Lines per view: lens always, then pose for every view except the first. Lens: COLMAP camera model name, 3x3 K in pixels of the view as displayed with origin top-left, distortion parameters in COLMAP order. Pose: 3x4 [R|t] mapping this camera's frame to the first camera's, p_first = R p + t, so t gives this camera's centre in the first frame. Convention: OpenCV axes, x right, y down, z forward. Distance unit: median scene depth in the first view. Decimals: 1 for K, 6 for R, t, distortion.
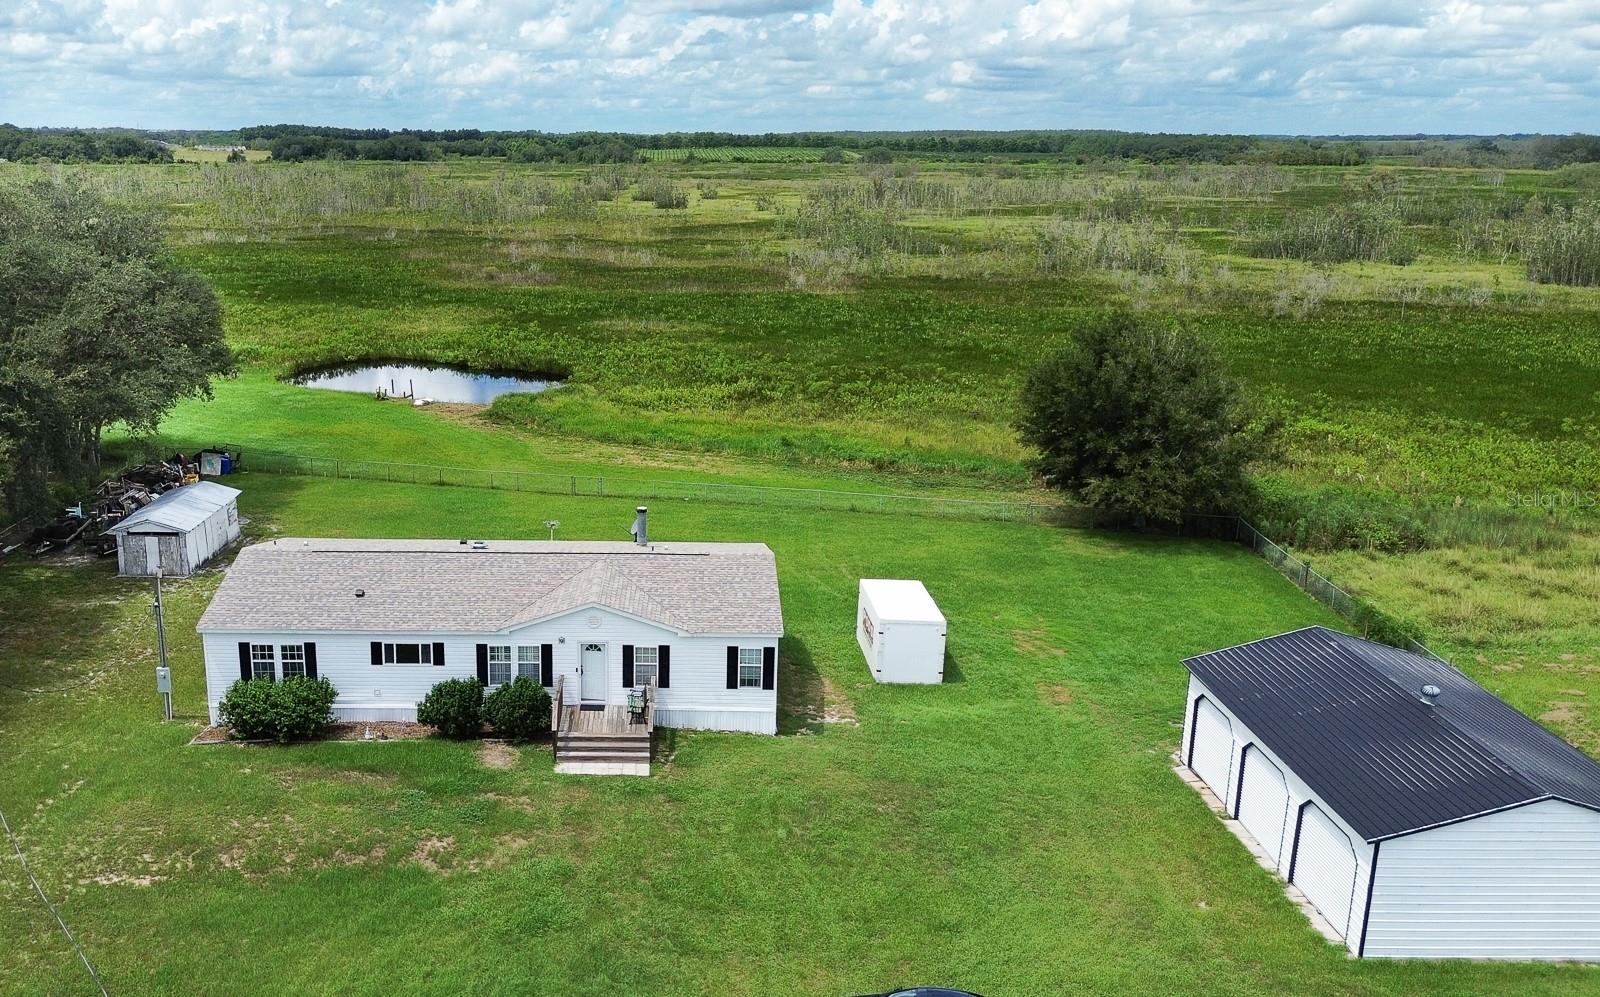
lens RADIAL K [[1226.3, 0, 800.0], [0, 1226.3, 498.5], [0, 0, 1]] dist [0.075474, -0.109821]
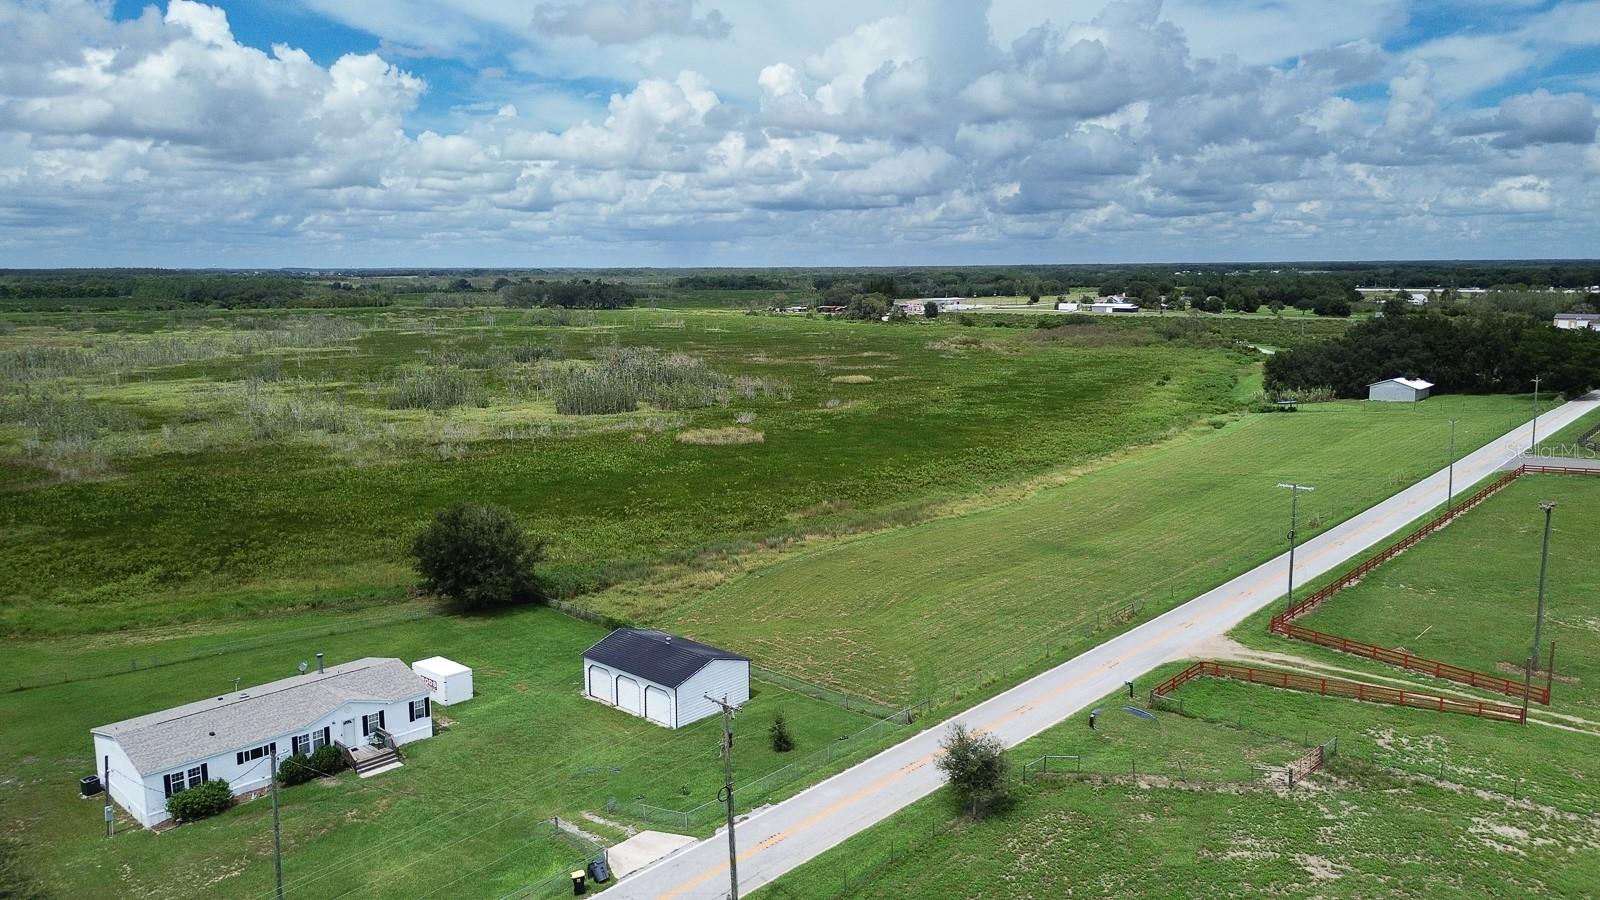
lens RADIAL K [[1142.5, 0, 800.0], [0, 1142.5, 450.0], [0, 0, 1]] dist [0.006015, 0.001255]
pose [[0.680298, -0.130771, 0.721175, -0.986689], [0.186401, 0.982471, 0.002317, -0.196588], [-0.708836, 0.132851, 0.692749, -0.969816]]
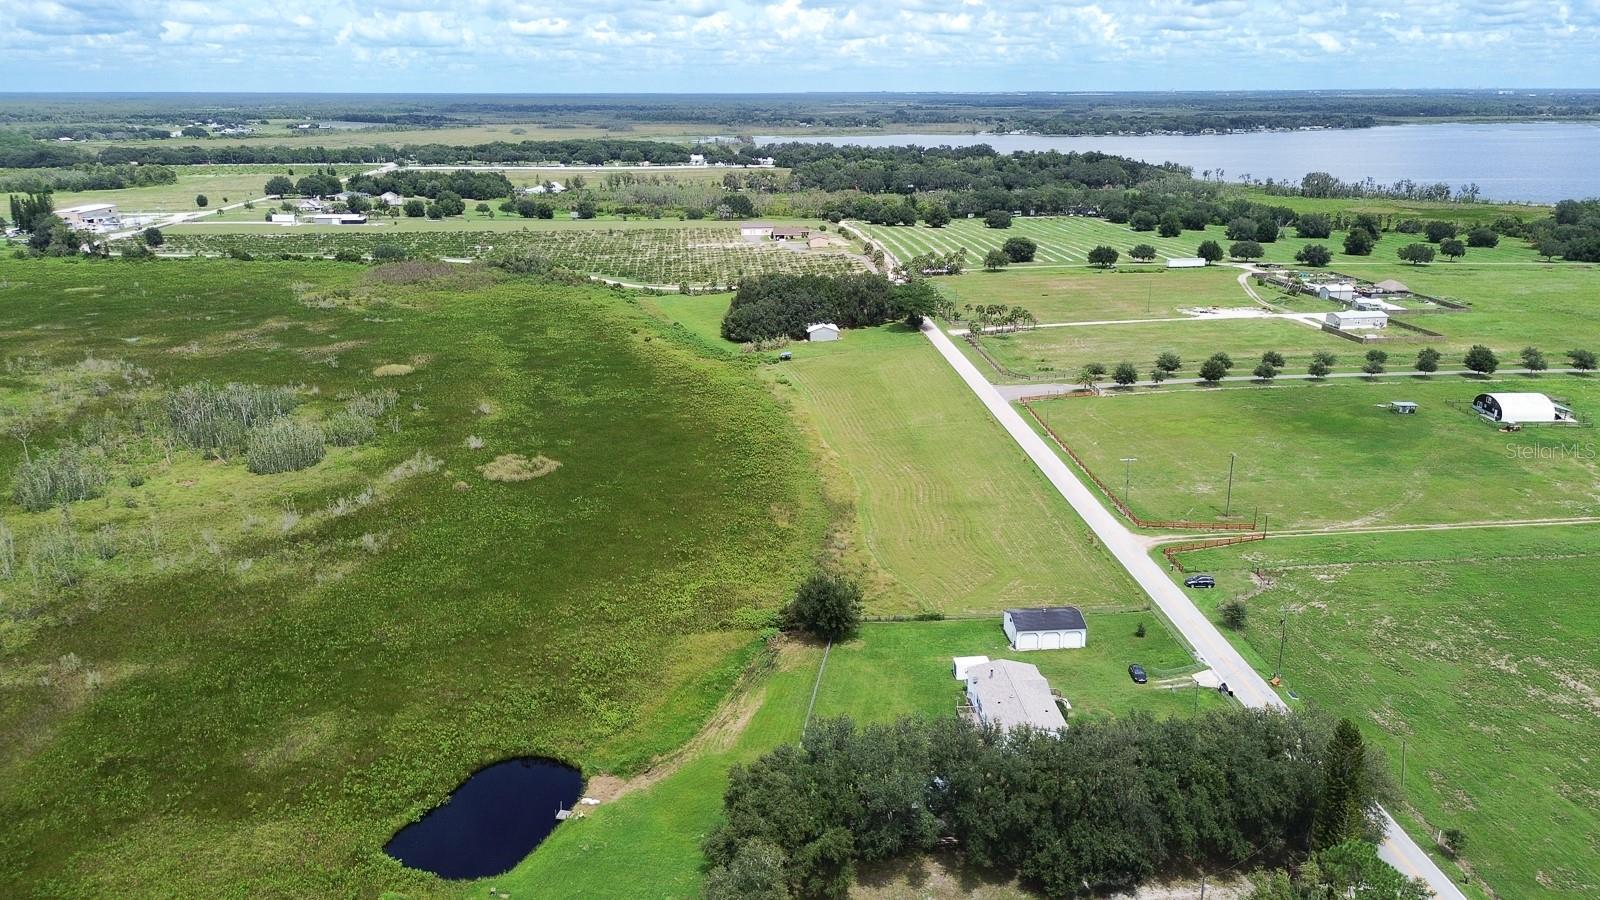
lens RADIAL K [[1142.5, 0, 800.0], [0, 1142.5, 450.0], [0, 0, 1]] dist [0.006015, 0.001255]
pose [[-0.066314, -0.303033, 0.950670, -3.516715], [0.244643, 0.918748, 0.309923, -1.996051], [-0.967343, 0.253127, 0.013209, 1.371373]]
